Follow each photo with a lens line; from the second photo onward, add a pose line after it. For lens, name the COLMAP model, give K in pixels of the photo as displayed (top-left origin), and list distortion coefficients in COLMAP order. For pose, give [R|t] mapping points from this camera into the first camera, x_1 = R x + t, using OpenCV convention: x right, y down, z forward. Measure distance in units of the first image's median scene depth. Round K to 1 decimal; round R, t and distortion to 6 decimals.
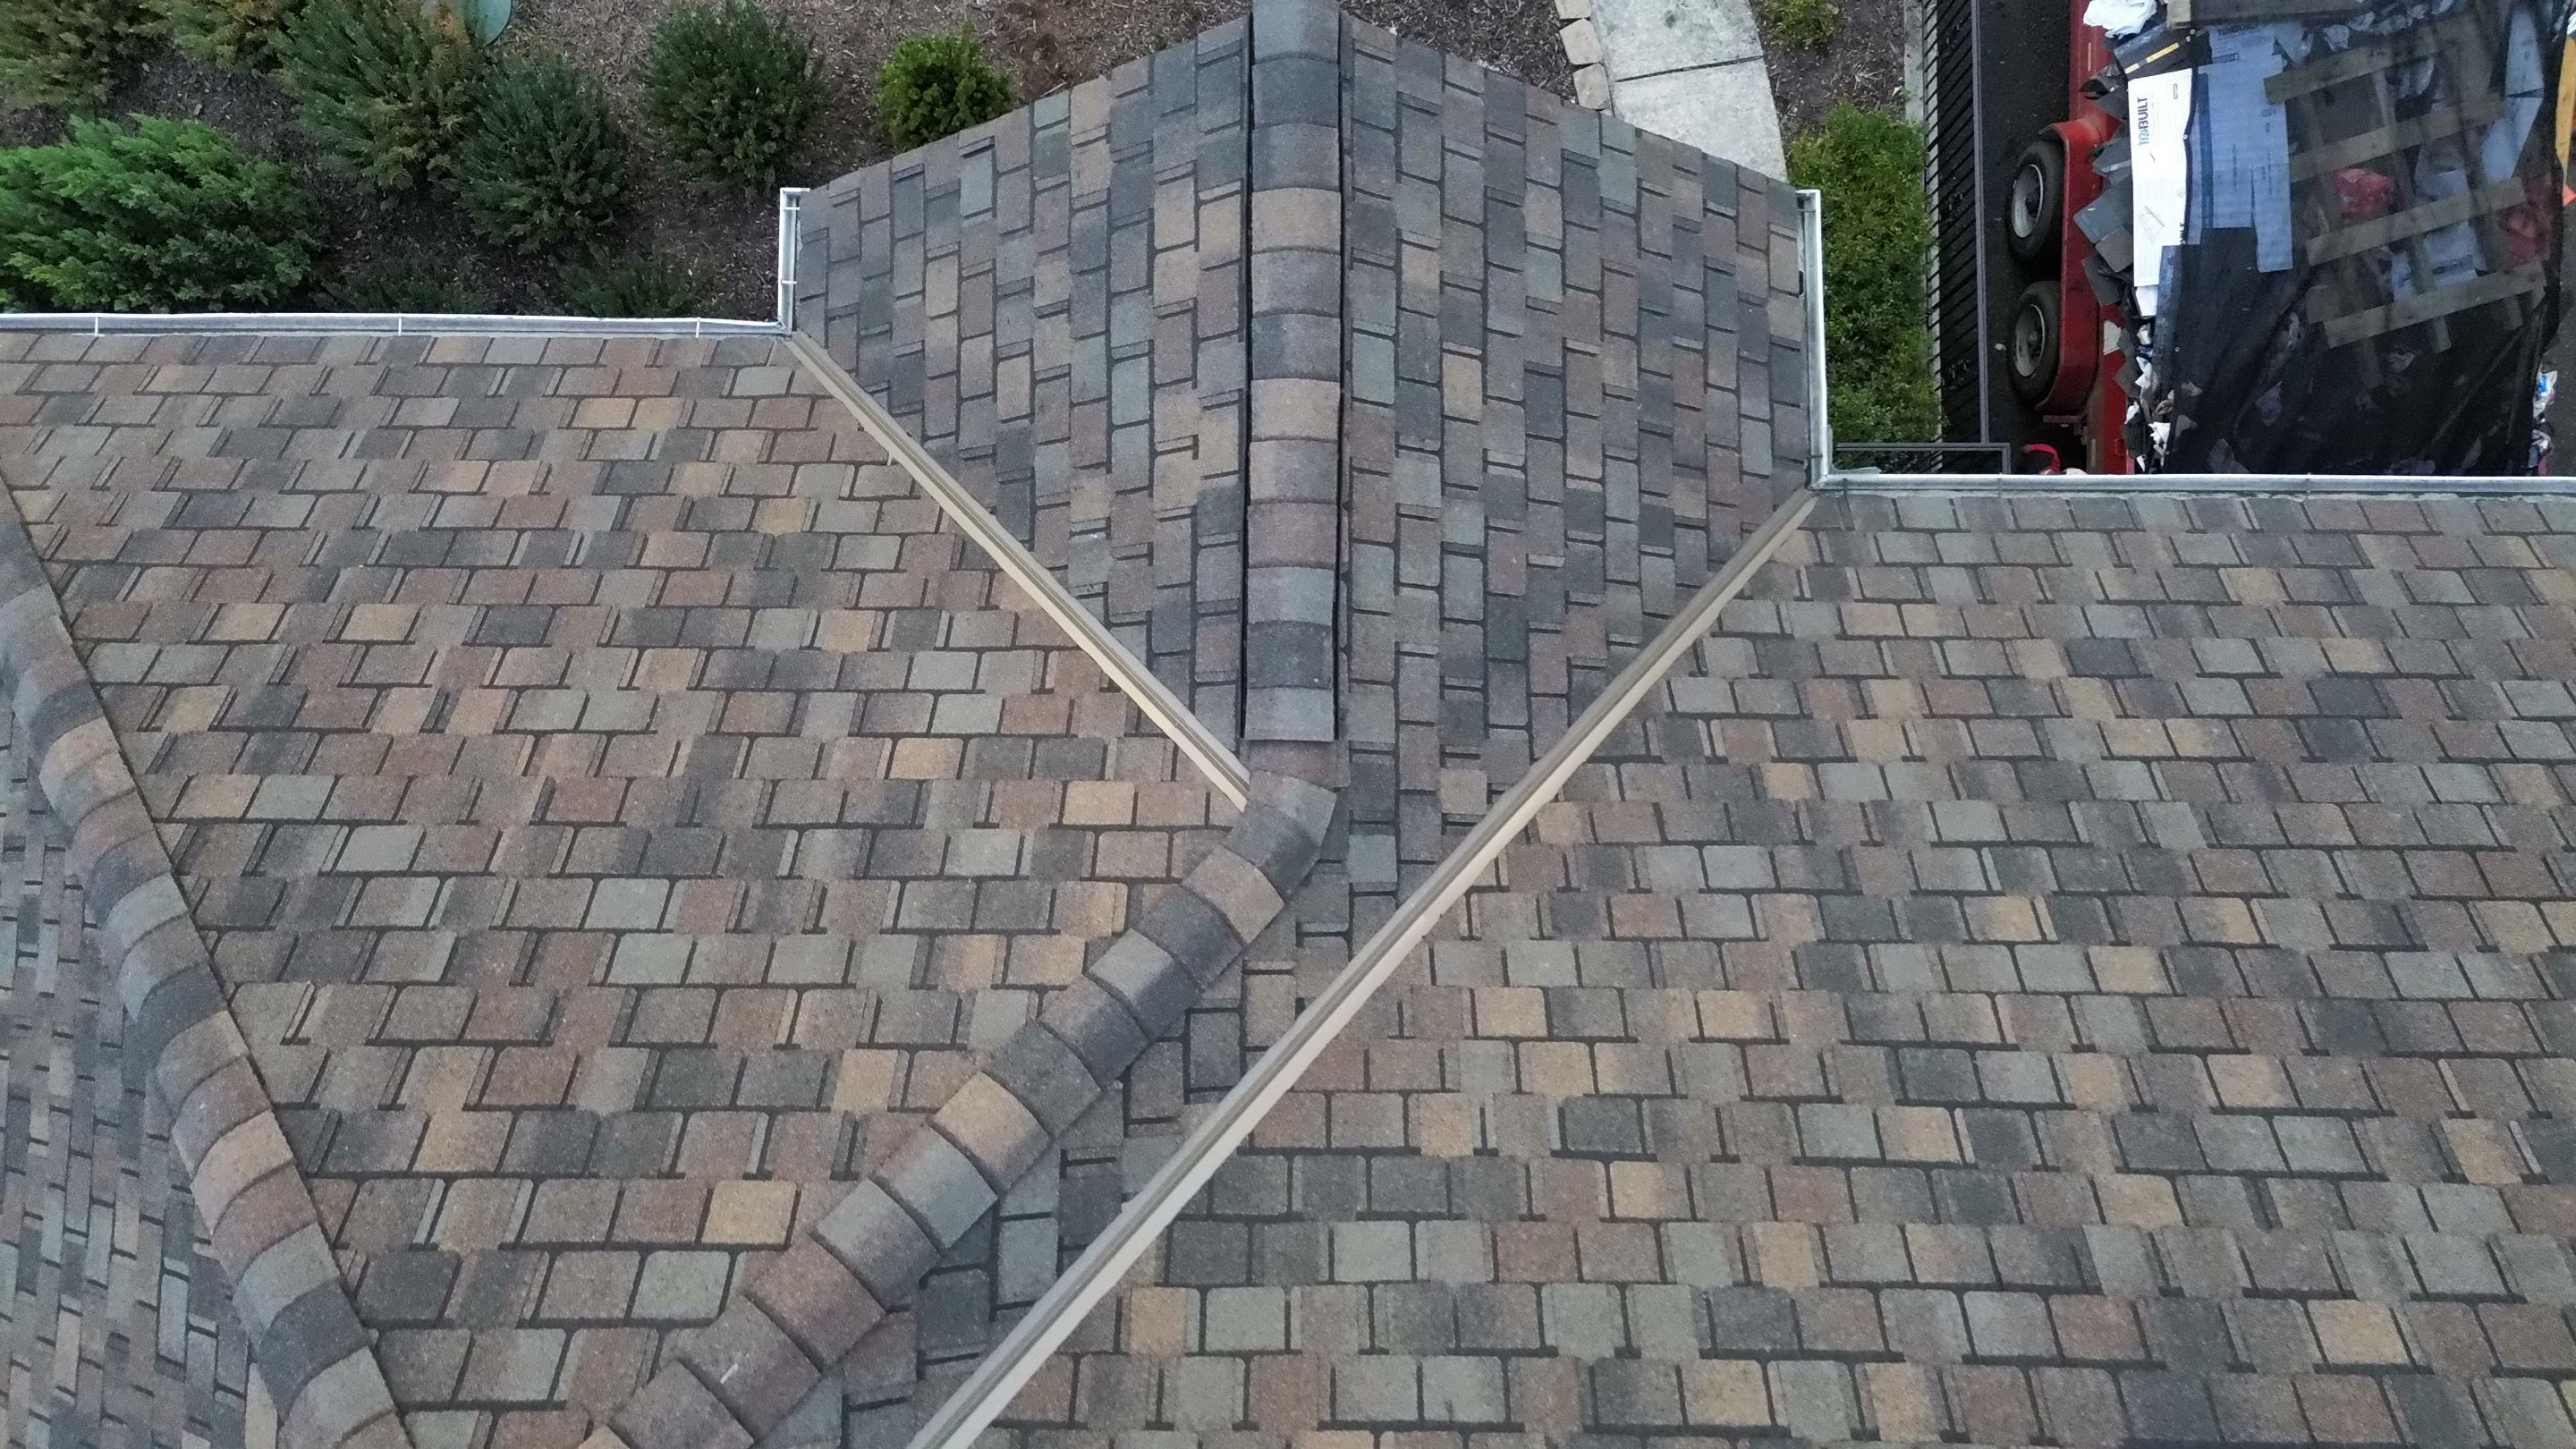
lens RADIAL K [[1819.9, 0, 1287.4], [0, 1819.9, 720.3], [0, 0, 1]] dist [0.083680, -0.082394]
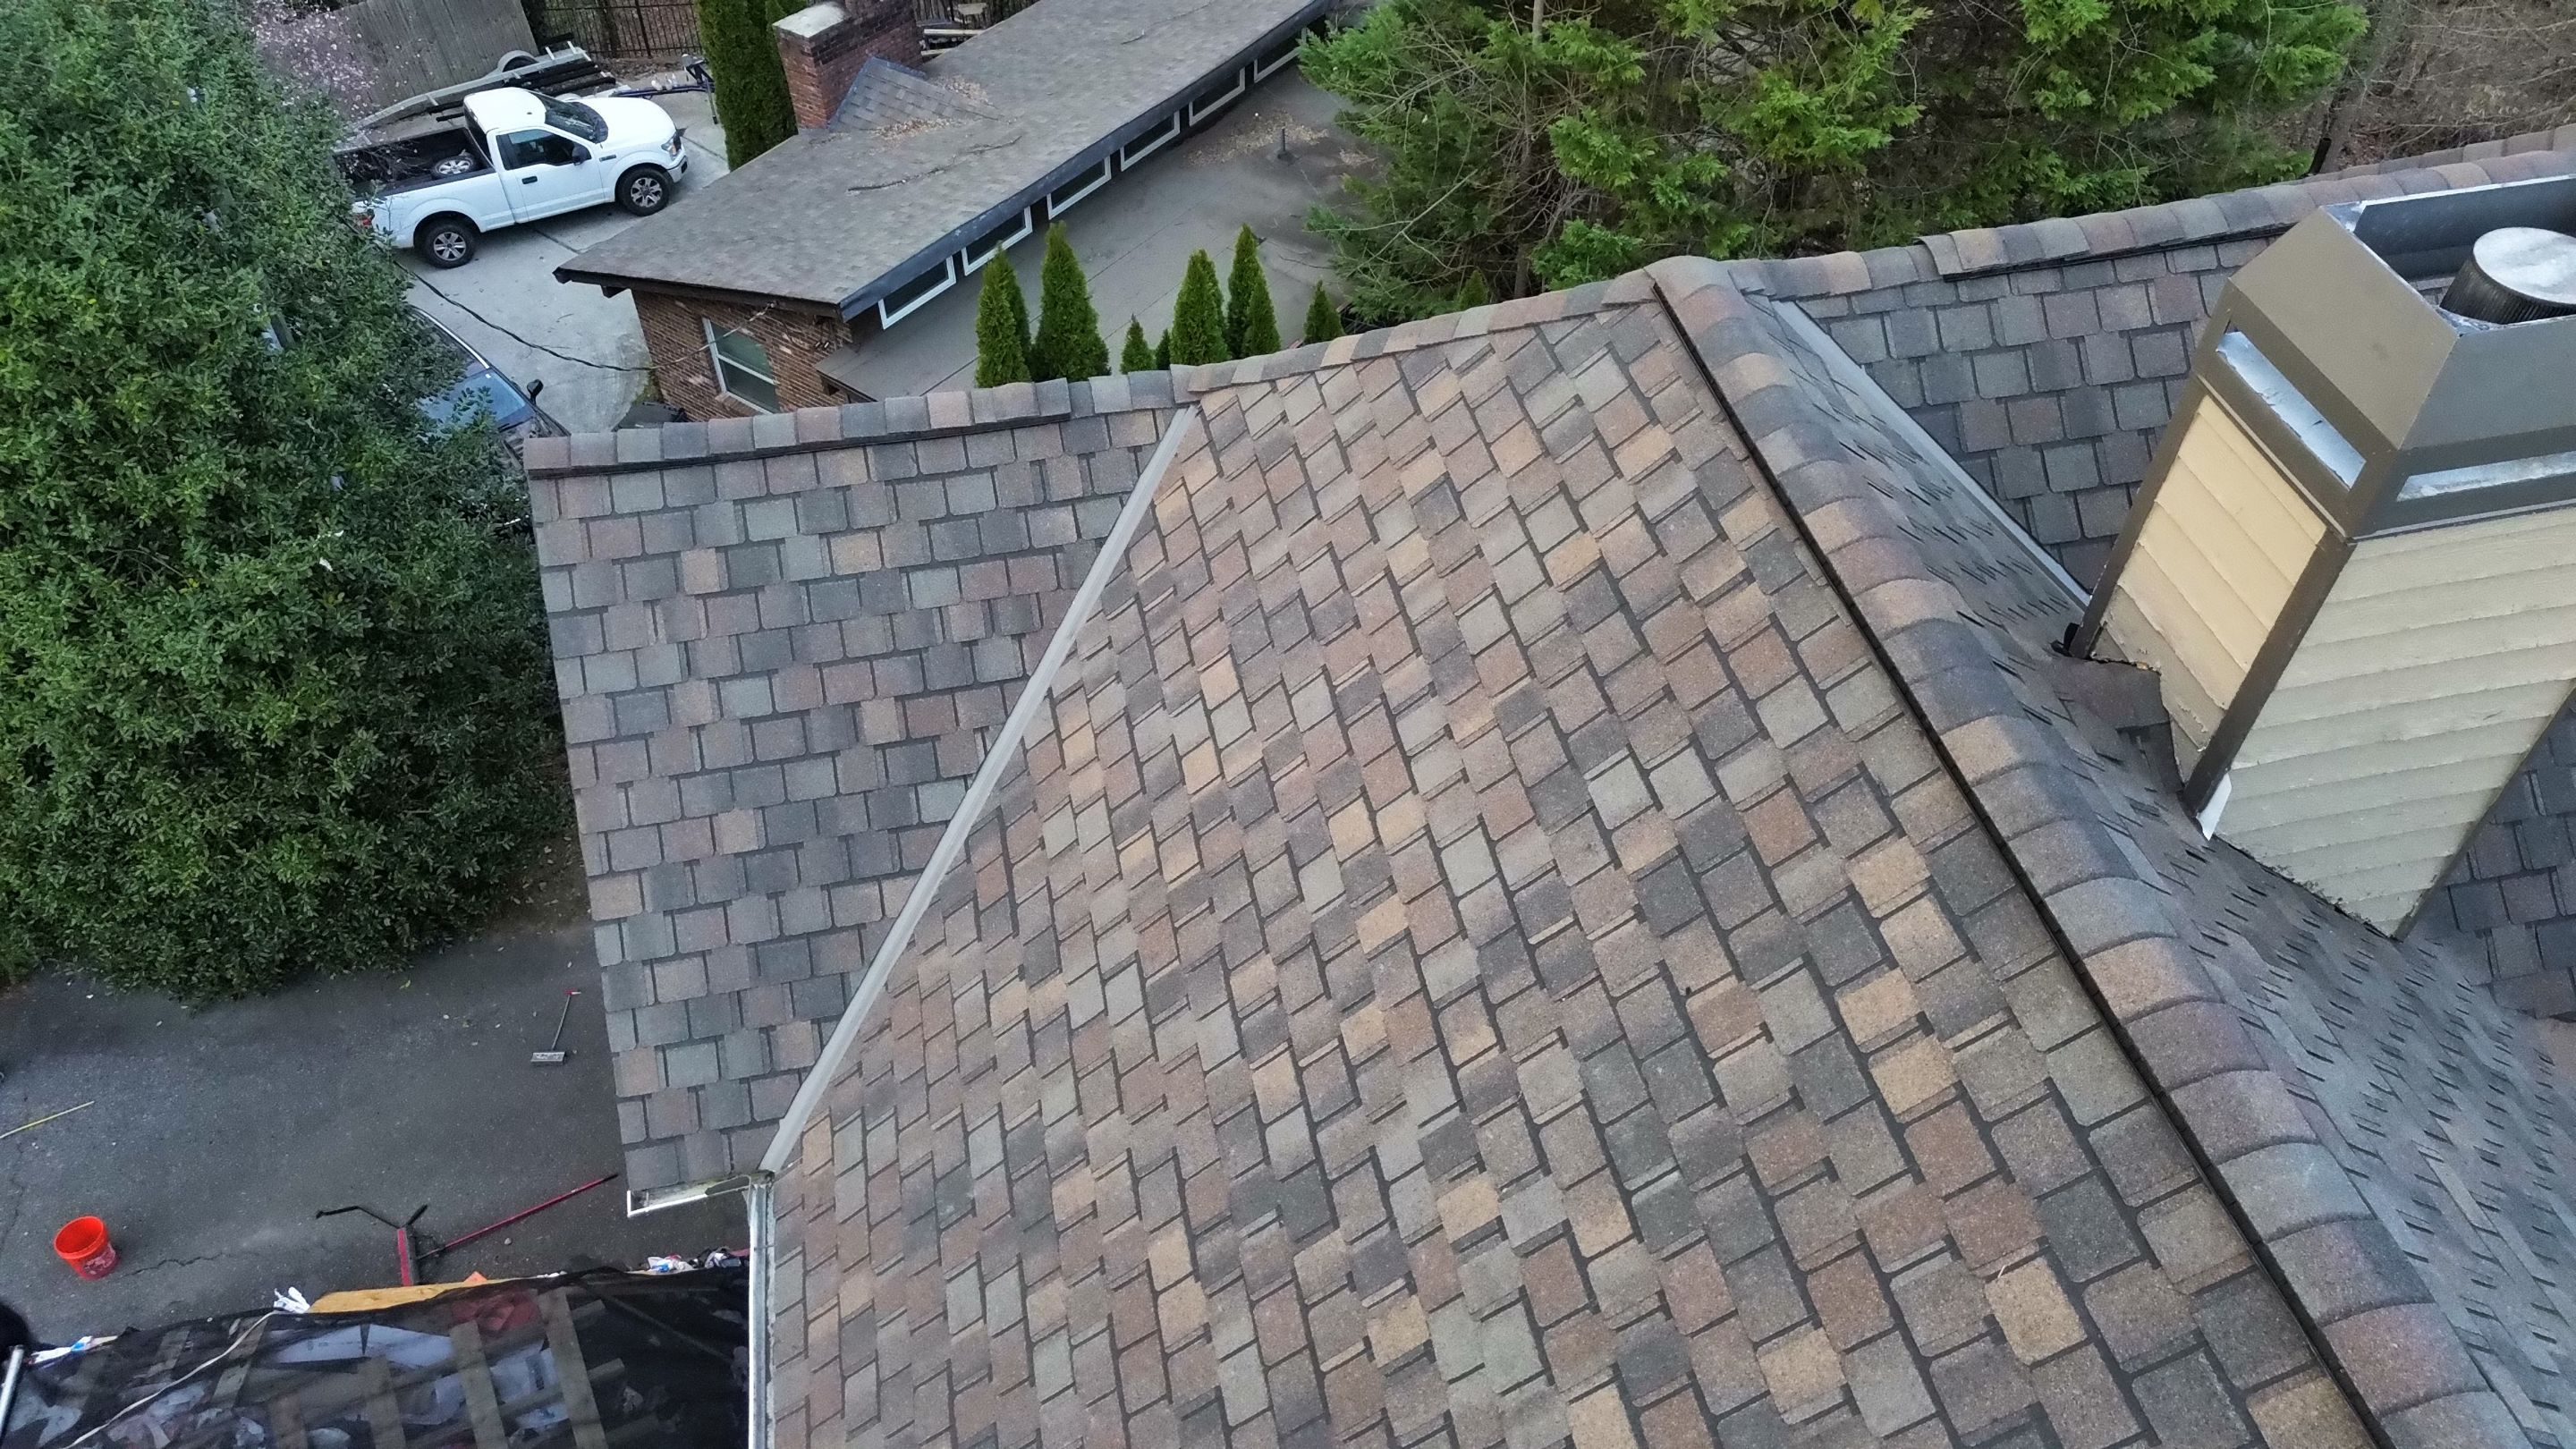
lens RADIAL K [[1819.9, 0, 1287.4], [0, 1819.9, 720.3], [0, 0, 1]] dist [0.083680, -0.082394]
pose [[-0.212625, -0.694040, 0.687822, 0.124535], [0.975202, -0.106487, 0.194012, 0.000214], [-0.061408, 0.712018, 0.699471, 0.004463]]
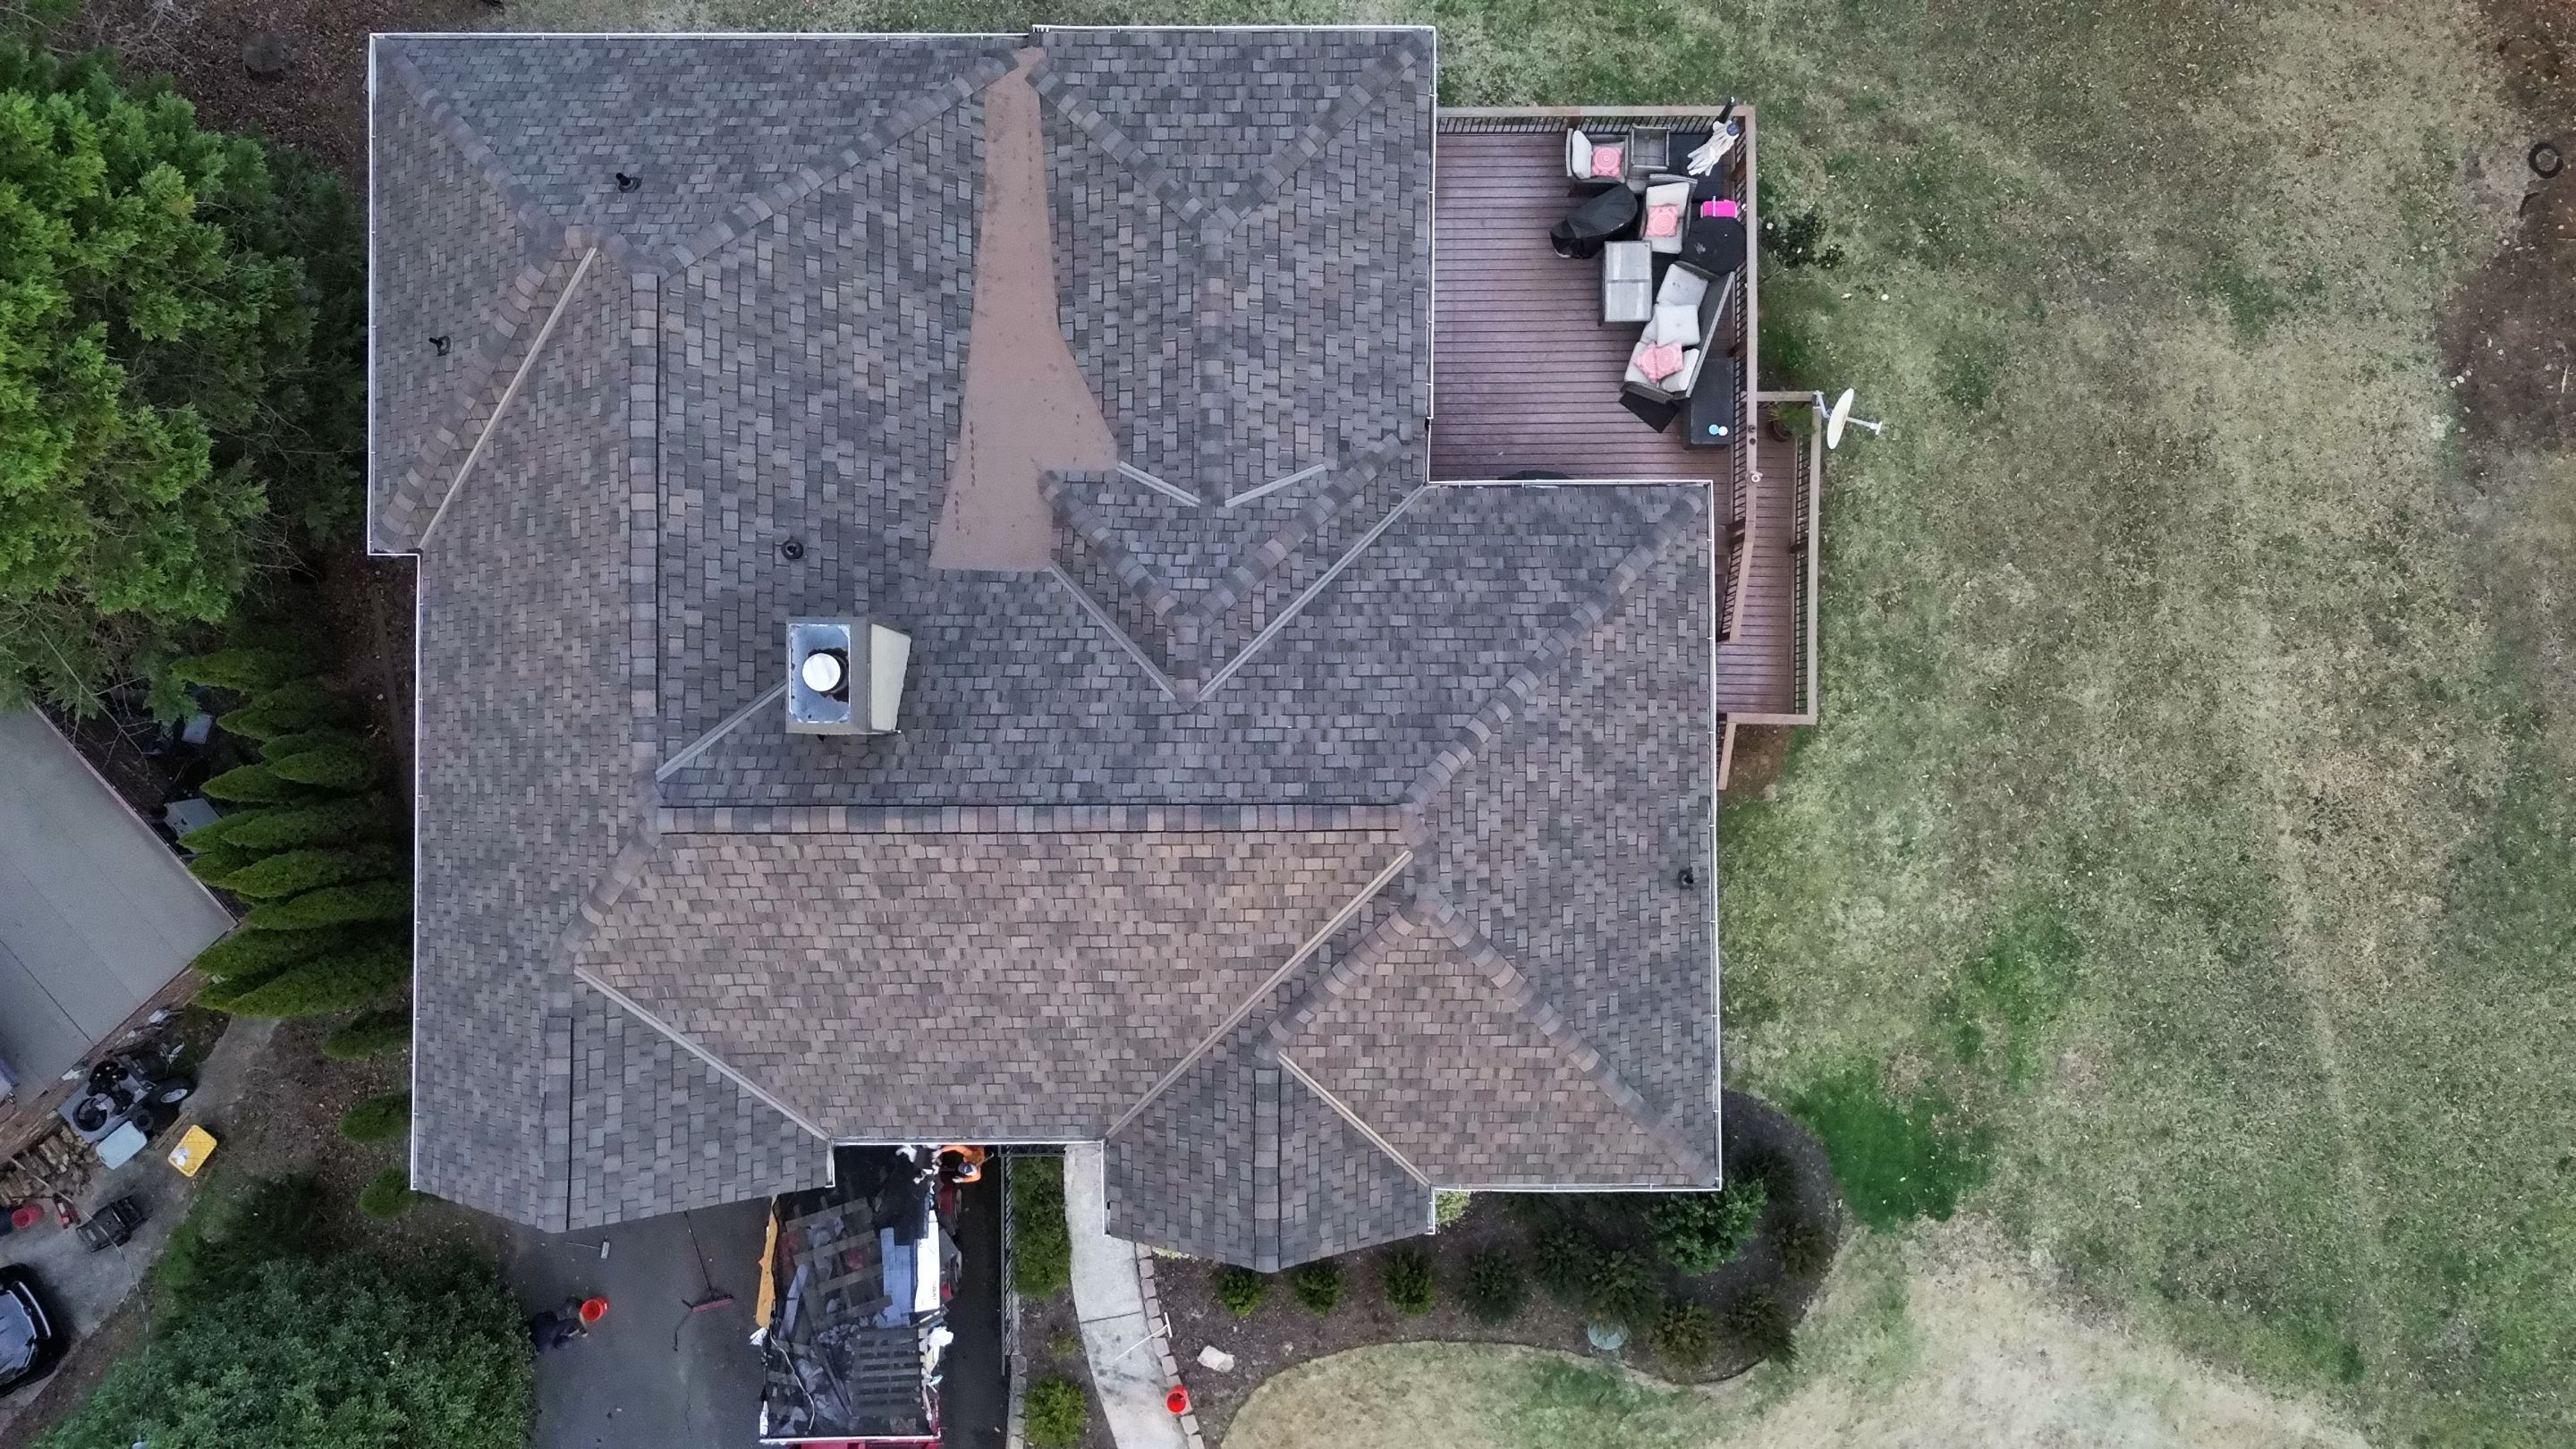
lens RADIAL K [[1807.0, 0, 1288.1], [0, 1807.0, 719.7], [0, 0, 1]] dist [0.177074, -0.438625]
pose [[-0.999863, 0.011117, 0.012297, -0.078164], [-0.009910, -0.995503, 0.094207, 0.303773], [0.013289, 0.094072, 0.995477, -2.278106]]
